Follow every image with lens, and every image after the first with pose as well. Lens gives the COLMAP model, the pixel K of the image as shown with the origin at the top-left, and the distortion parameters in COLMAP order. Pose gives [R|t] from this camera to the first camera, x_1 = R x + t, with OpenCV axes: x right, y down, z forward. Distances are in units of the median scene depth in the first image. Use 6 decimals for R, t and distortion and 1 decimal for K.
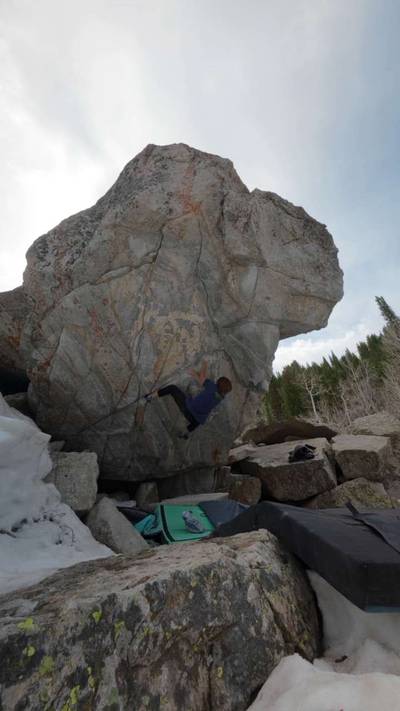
lens RADIAL K [[270.2, 0, 203.4], [0, 270.2, 354.4], [0, 0, 1]] dist [0.000455, 0.000116]
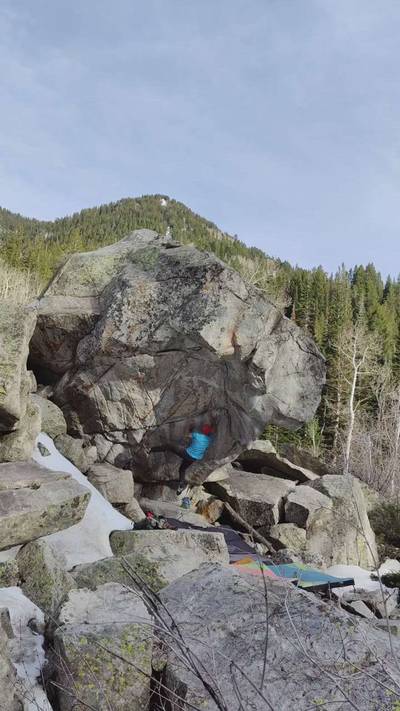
lens RADIAL K [[586.7, 0, 200.0], [0, 586.7, 355.5], [0, 0, 1]] dist [0.001931, -0.001621]
pose [[0.957865, 0.272423, 0.090997, -0.396171], [-0.286935, 0.921718, 0.260967, -1.011893], [-0.012781, -0.276082, 0.961049, -1.694903]]
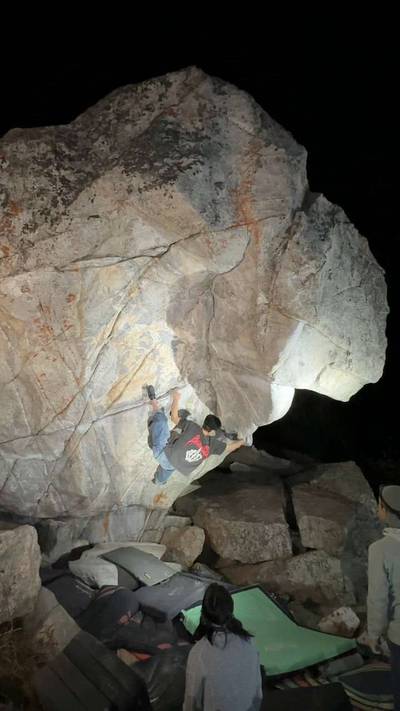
lens RADIAL K [[380.6, 0, 198.5], [0, 380.6, 356.0], [0, 0, 1]] dist [-0.001532, -0.000209]
pose [[0.943266, 0.203743, 0.262178, -0.266092], [-0.248171, 0.957184, 0.149030, -0.255721], [-0.220589, -0.205640, 0.953443, 0.025506]]
